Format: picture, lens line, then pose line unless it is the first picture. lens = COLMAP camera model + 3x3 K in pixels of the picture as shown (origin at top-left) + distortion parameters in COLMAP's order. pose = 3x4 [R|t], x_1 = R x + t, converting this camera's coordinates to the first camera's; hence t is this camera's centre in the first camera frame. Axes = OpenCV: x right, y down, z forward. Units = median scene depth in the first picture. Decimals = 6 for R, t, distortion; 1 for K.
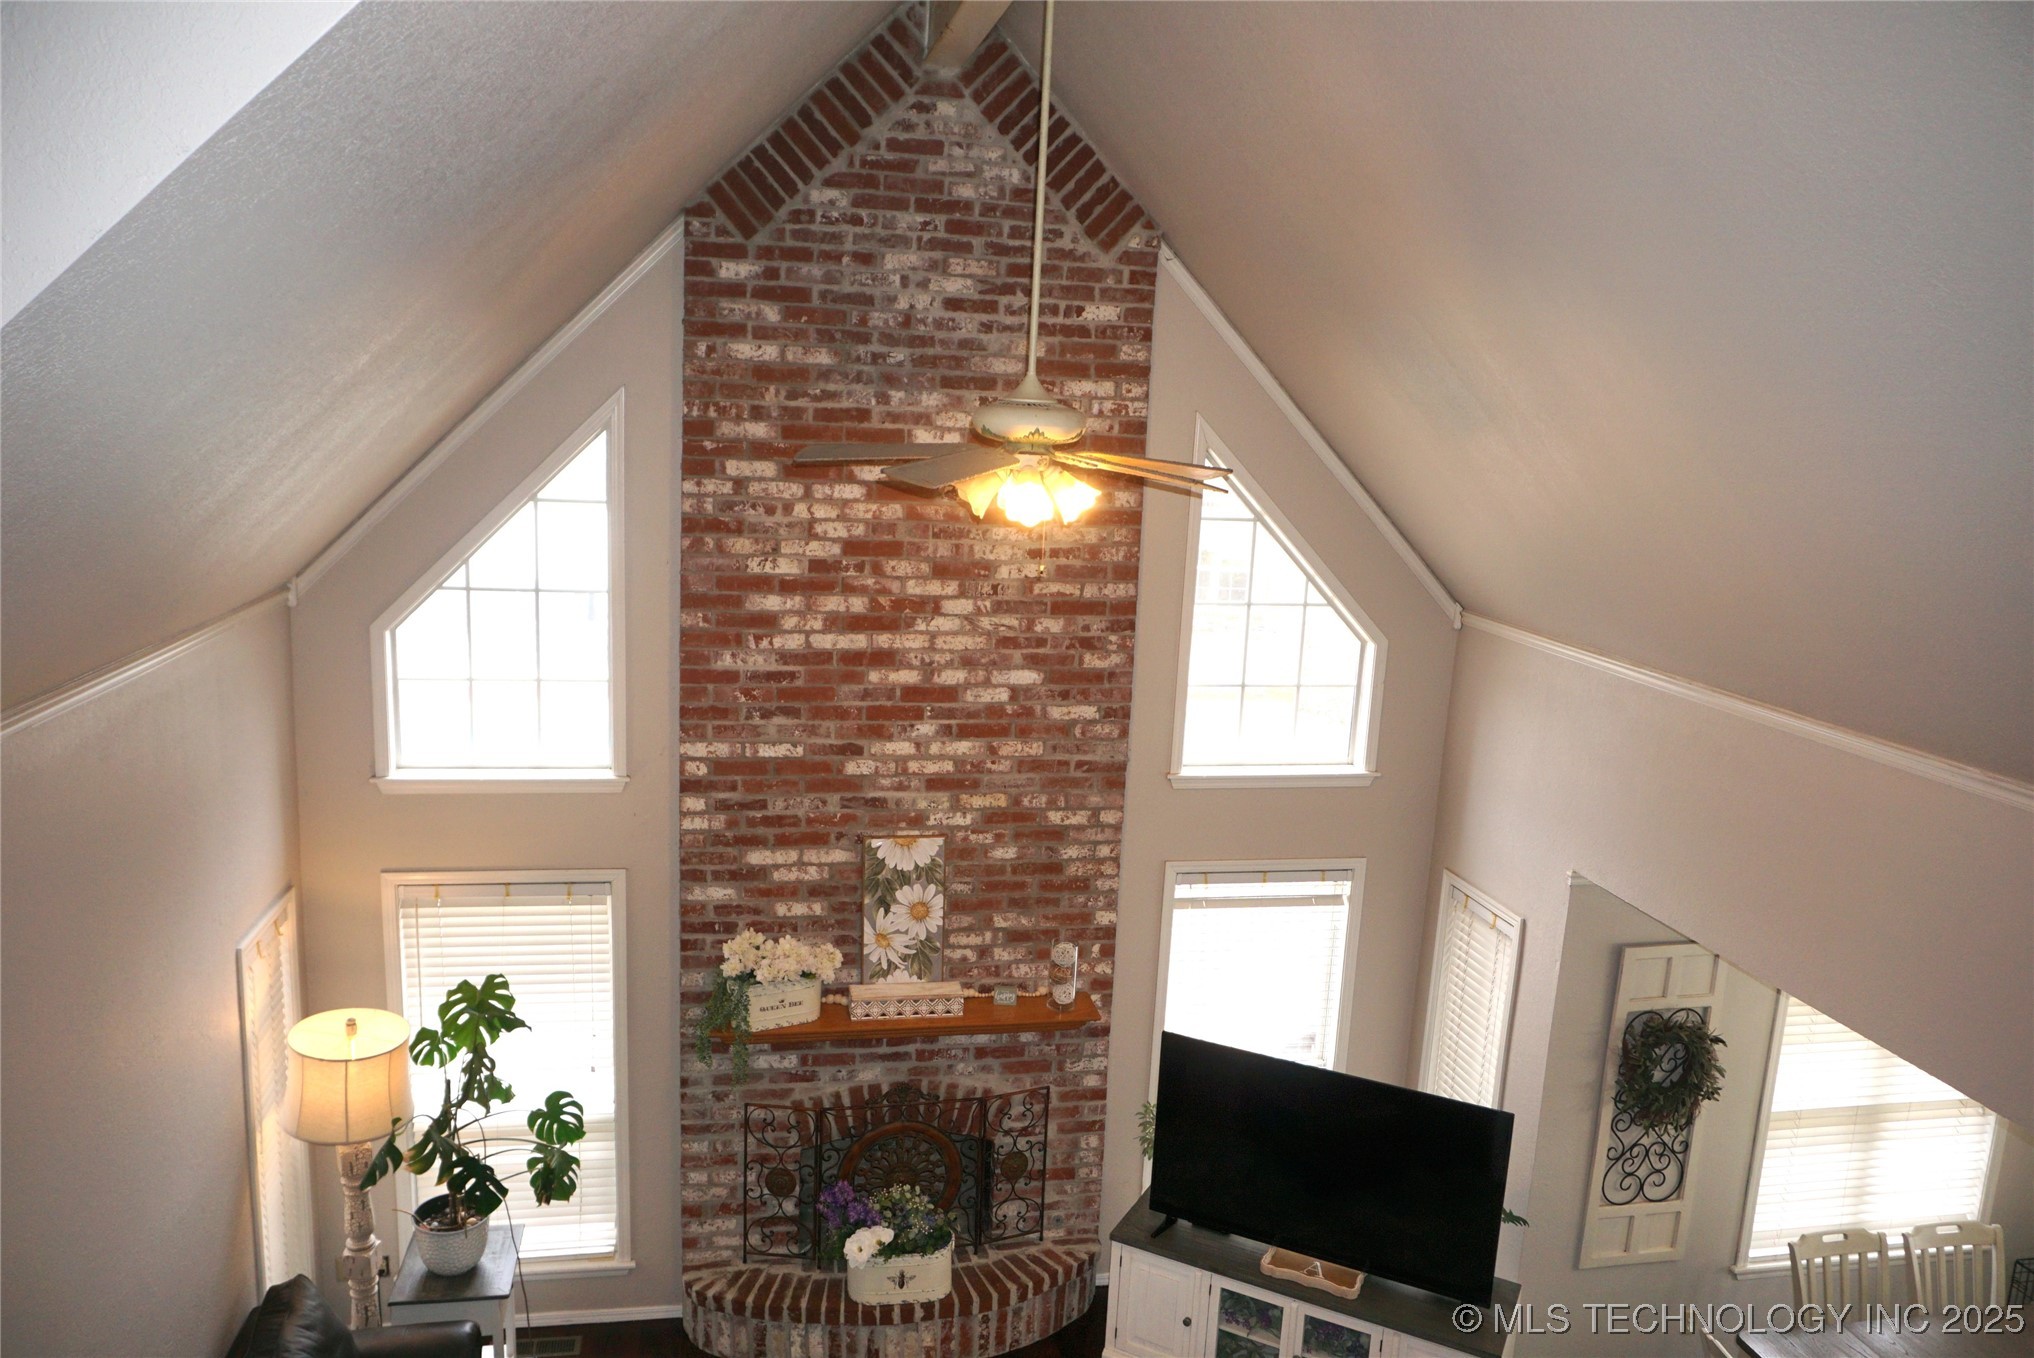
lens RADIAL K [[1452.3, 0, 1014.0], [0, 1452.3, 695.6], [0, 0, 1]] dist [-0.056389, 0.051645]
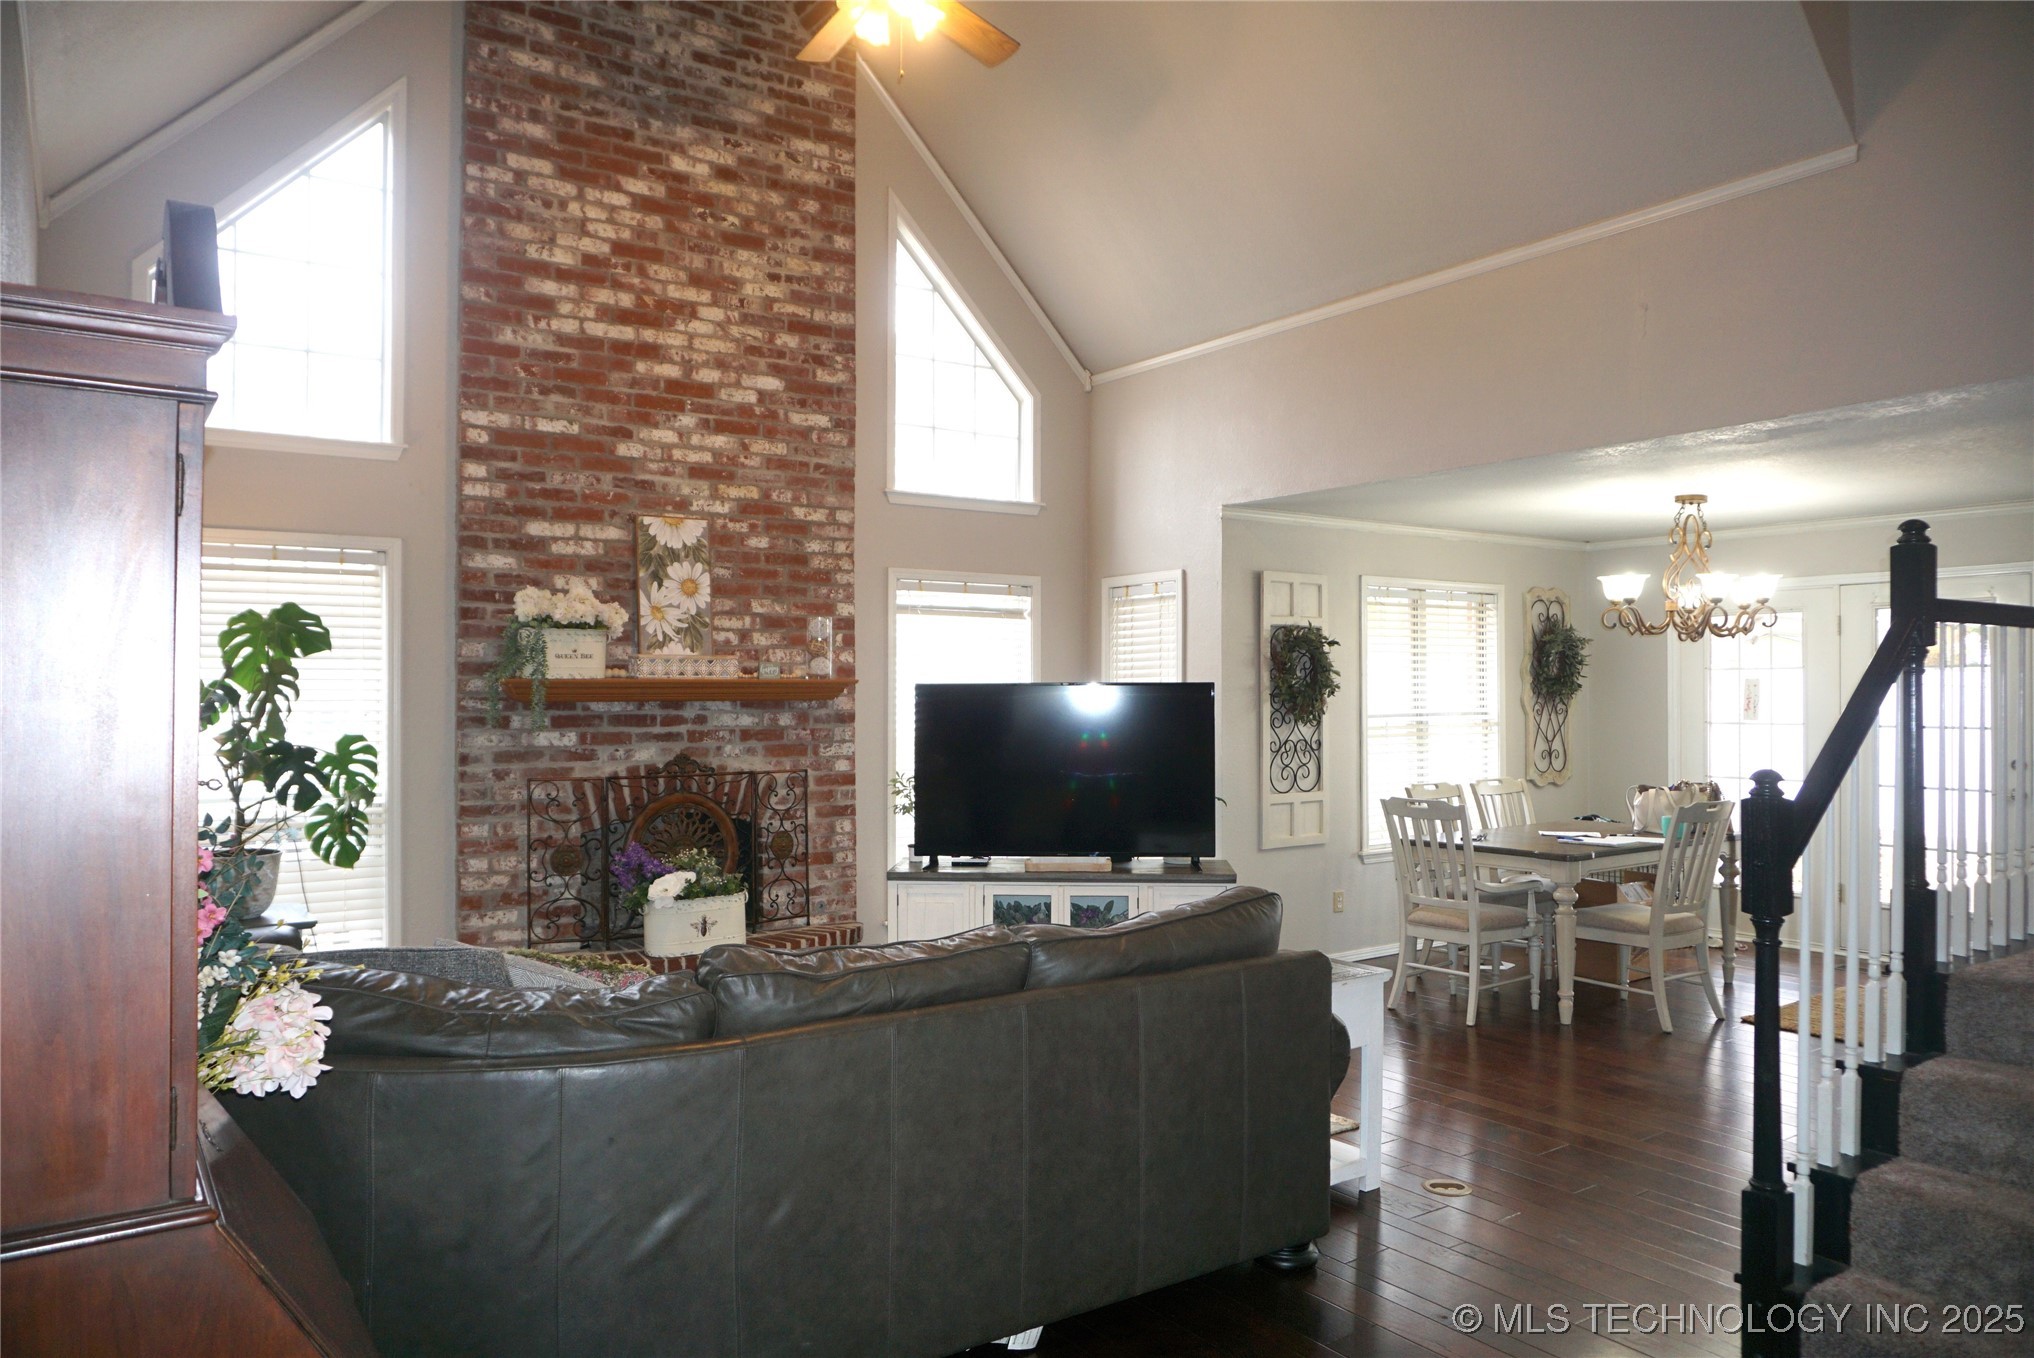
lens RADIAL K [[1361.8, 0, 1019.2], [0, 1361.8, 687.0], [0, 0, 1]] dist [-0.051120, 0.035992]
pose [[0.916178, -0.044581, 0.398284, -0.250553], [0.119564, 0.978942, -0.165459, 0.425610], [-0.382520, 0.199210, 0.902216, 0.002573]]
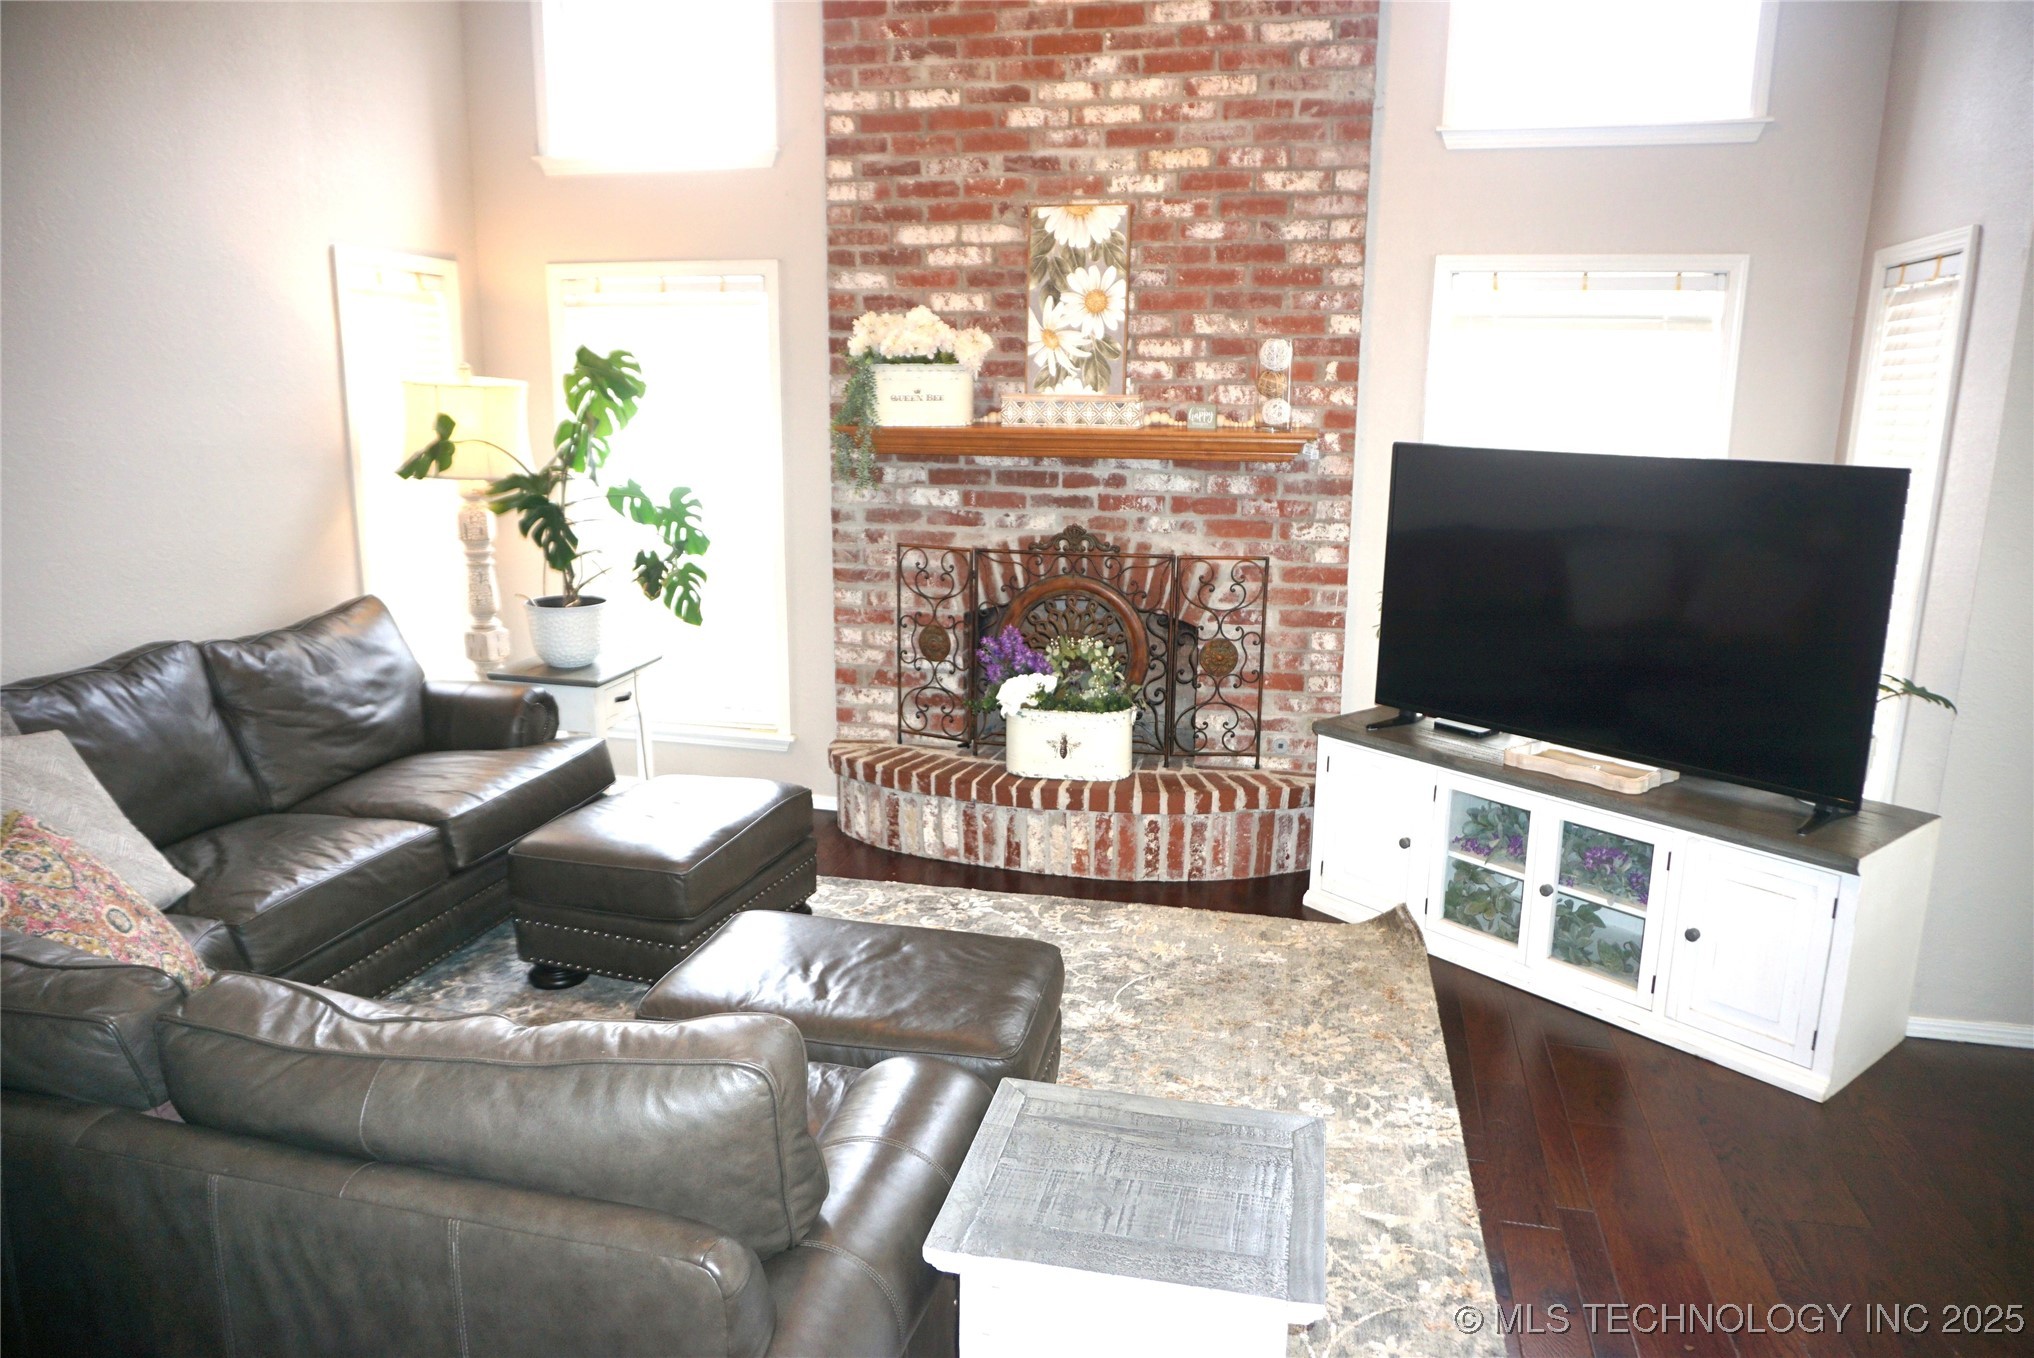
lens RADIAL K [[1351.3, 0, 1017.0], [0, 1351.3, 679.0], [0, 0, 1]] dist [-0.058600, 0.039764]
pose [[0.909116, 0.054660, -0.412942, 0.218303], [-0.048767, 0.998502, 0.024805, 0.346359], [0.413679, -0.002412, 0.910420, 0.304798]]
